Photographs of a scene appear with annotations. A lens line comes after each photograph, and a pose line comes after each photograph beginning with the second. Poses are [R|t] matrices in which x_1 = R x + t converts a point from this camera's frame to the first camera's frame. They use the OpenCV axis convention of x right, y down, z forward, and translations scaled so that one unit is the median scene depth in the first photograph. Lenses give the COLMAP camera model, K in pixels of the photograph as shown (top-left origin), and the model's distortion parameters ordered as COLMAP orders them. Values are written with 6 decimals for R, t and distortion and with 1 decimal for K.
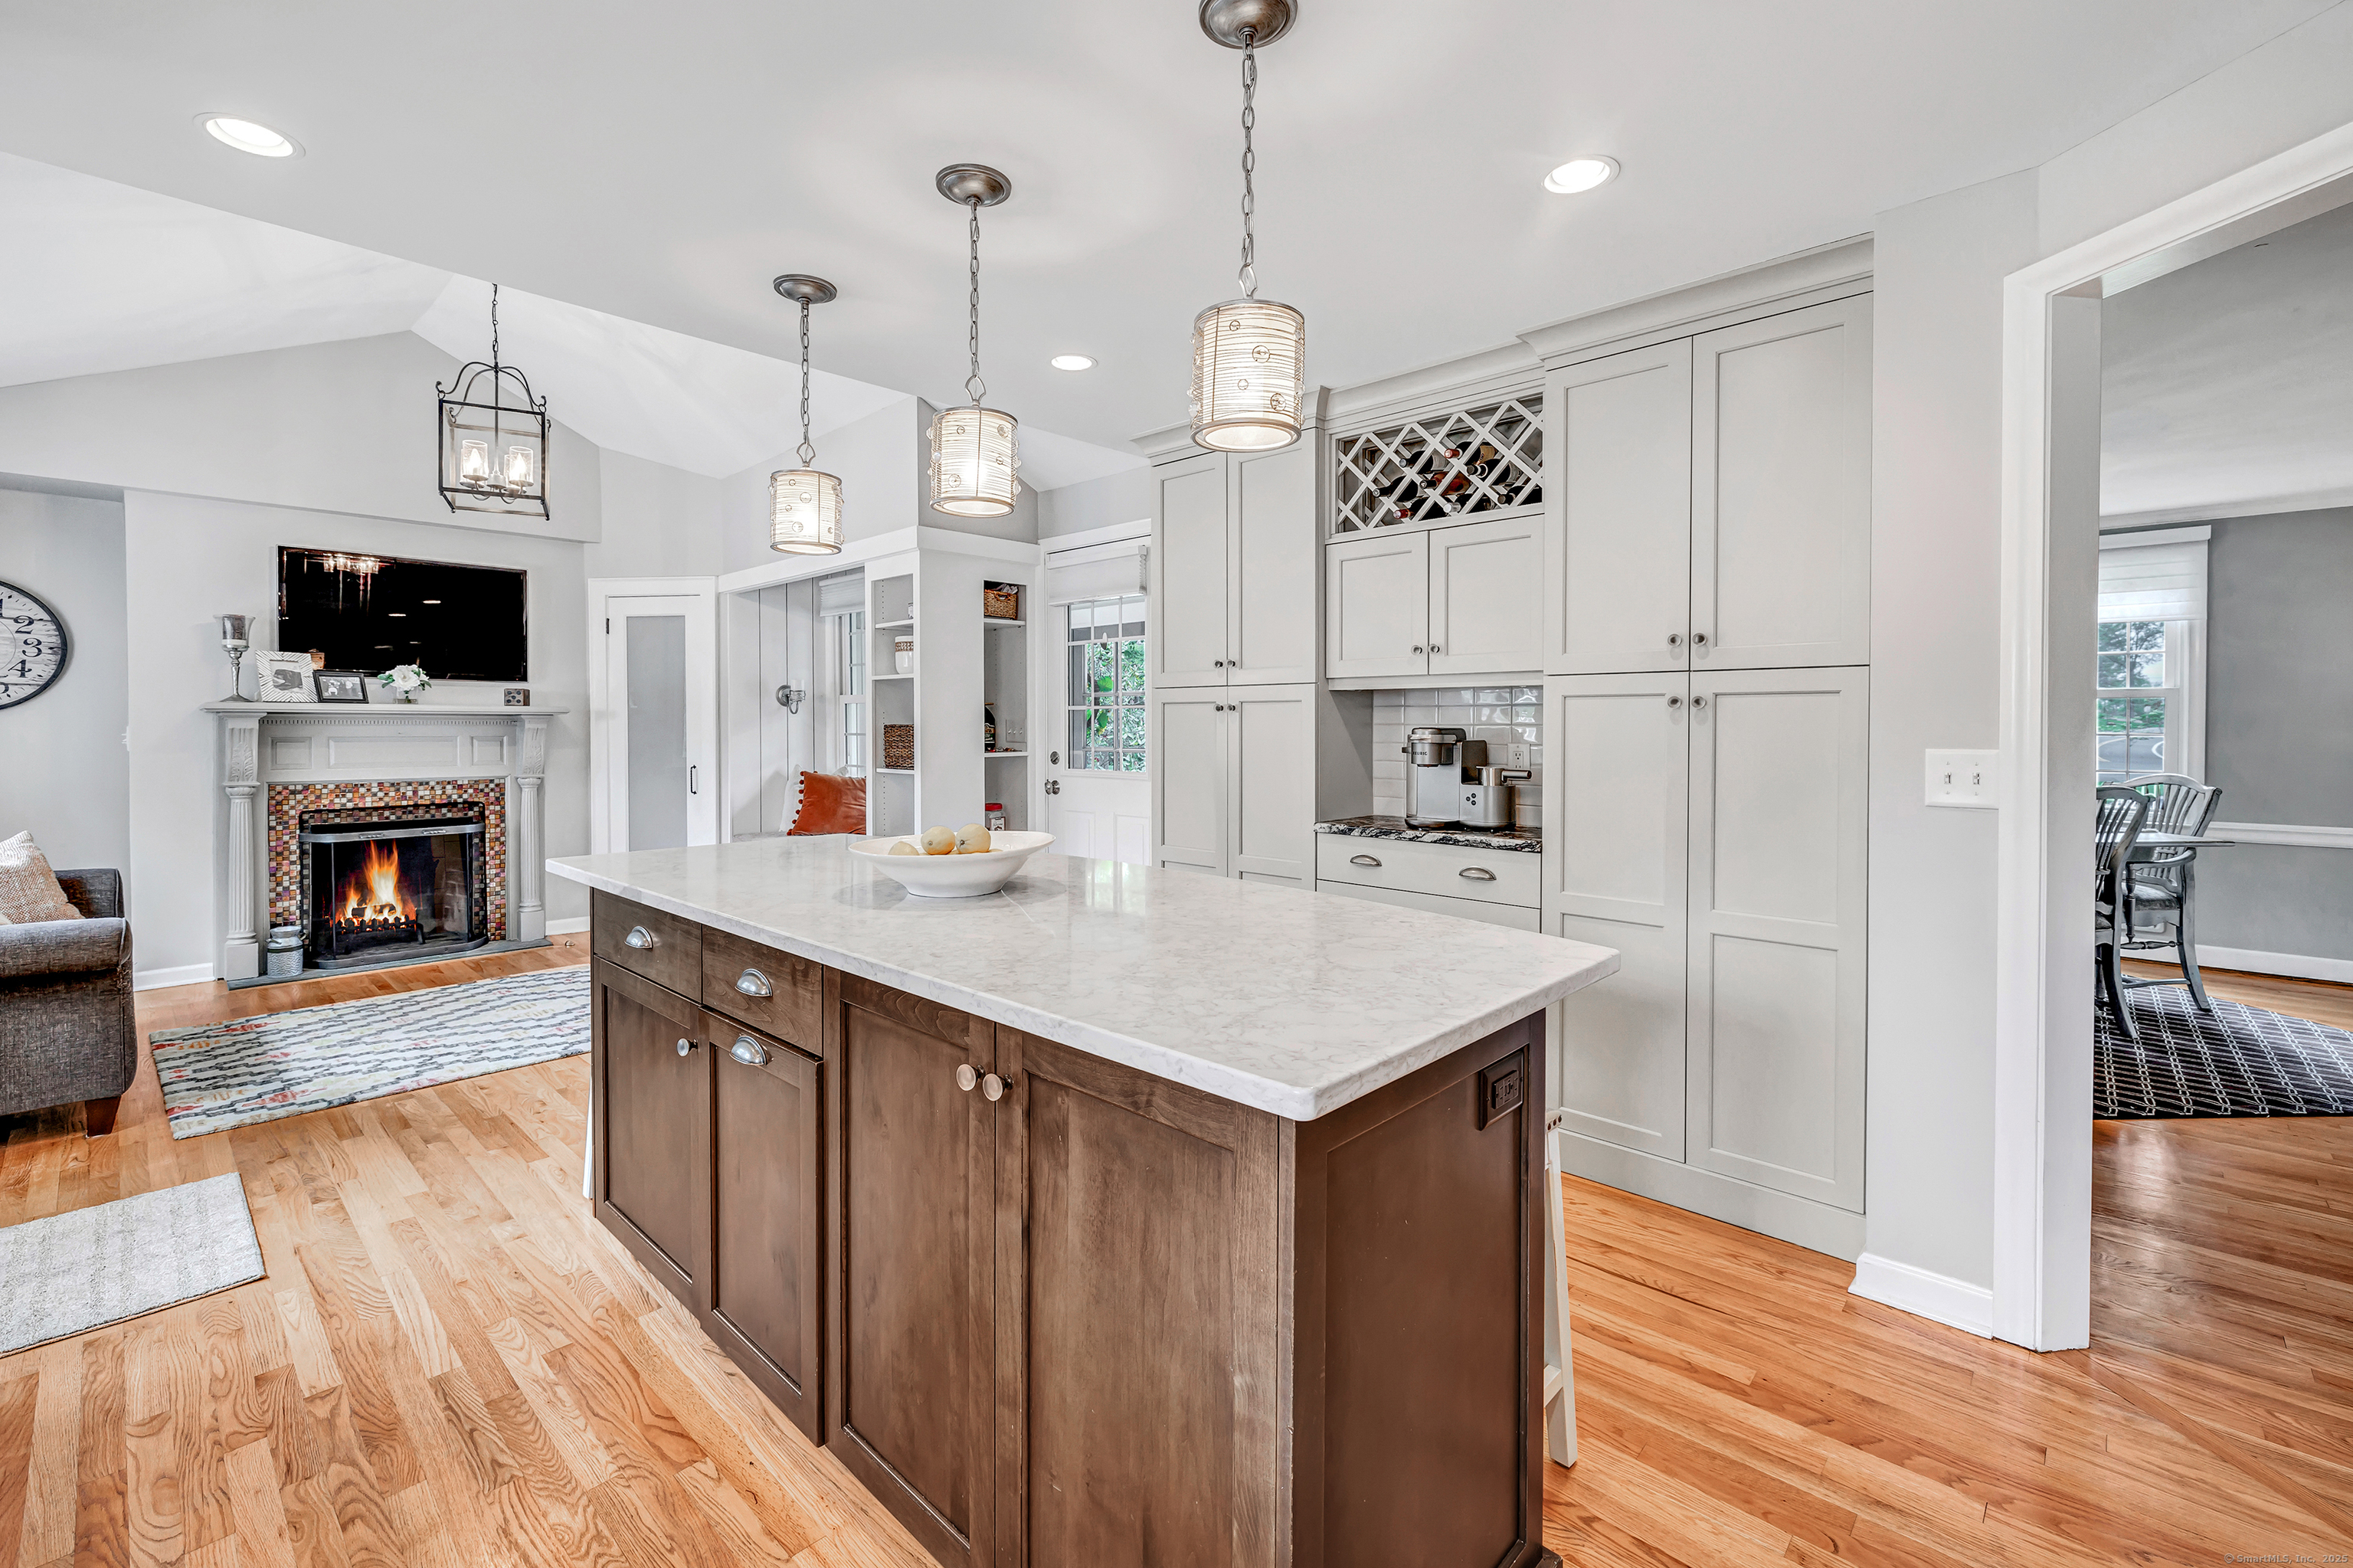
lens RADIAL K [[1008.6, 0, 1145.6], [0, 1008.6, 738.5], [0, 0, 1]] dist [-0.001437, -0.000132]
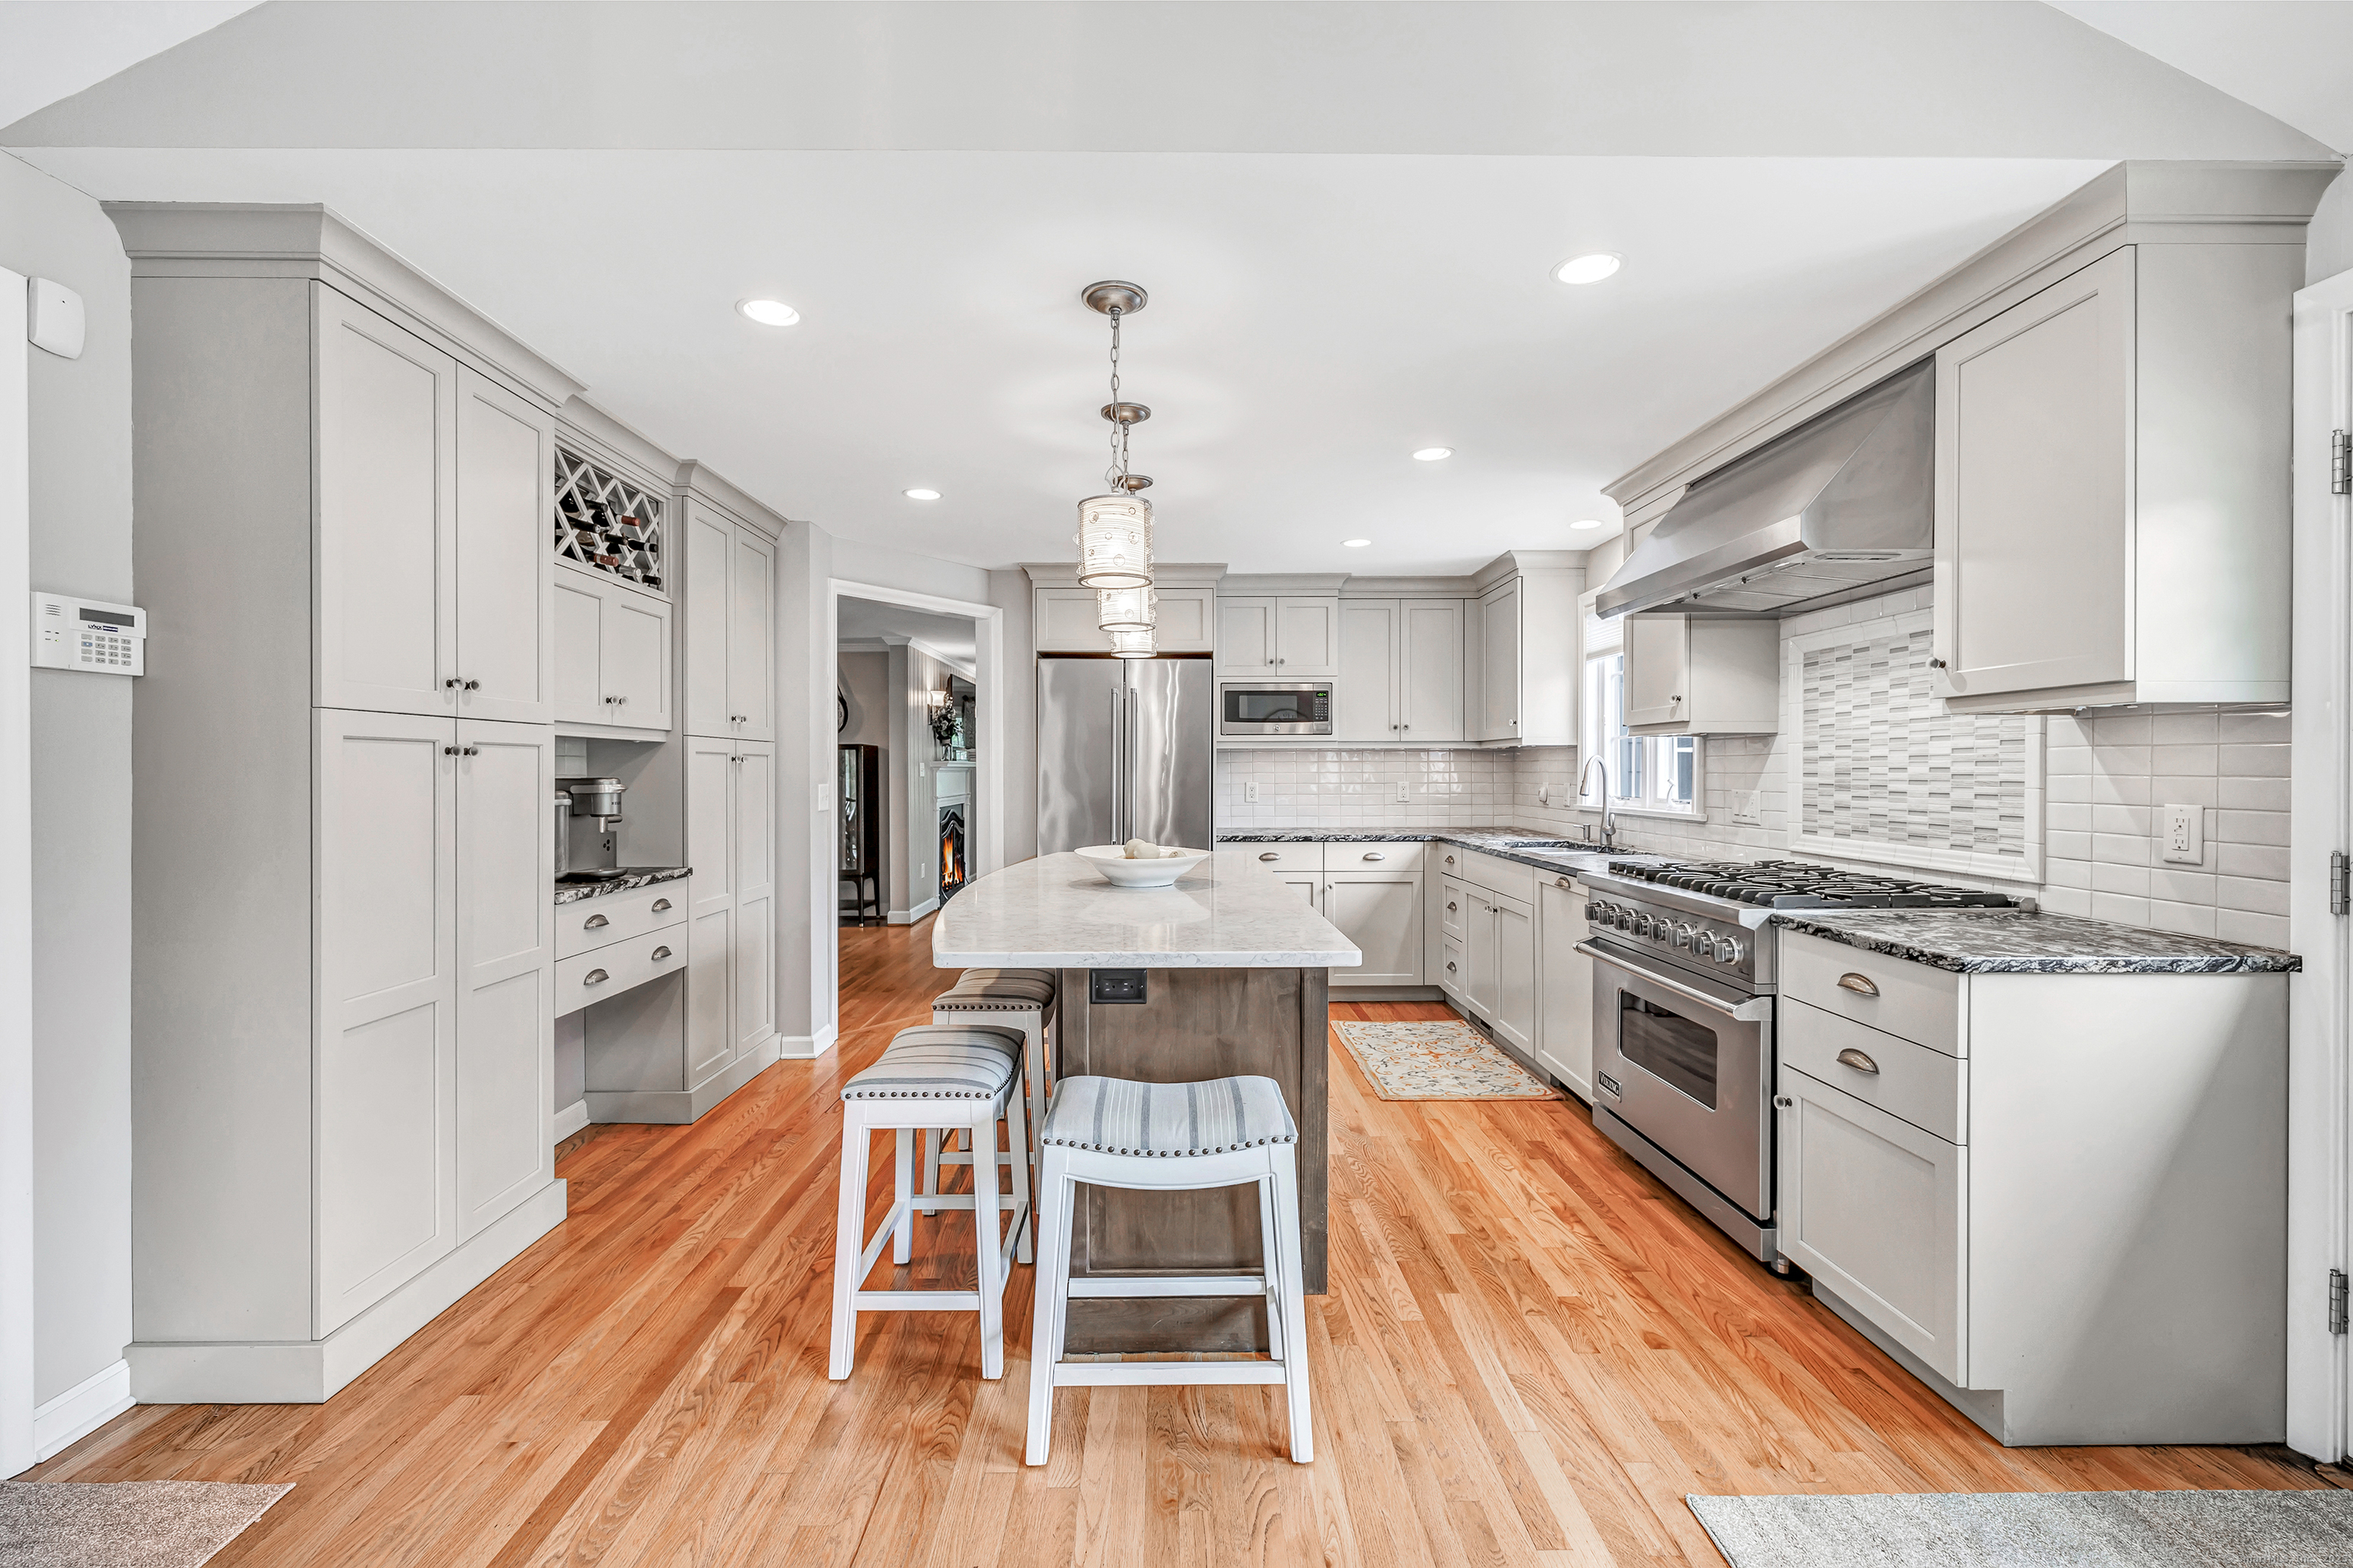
lens RADIAL K [[970.3, 0, 1183.0], [0, 970.3, 772.2], [0, 0, 1]] dist [0.000573, 0.000204]
pose [[-0.710291, -0.000137, 0.703908, -0.502182], [0.011149, 0.999872, 0.011445, -0.012555], [-0.703820, 0.015977, -0.710199, 0.796824]]
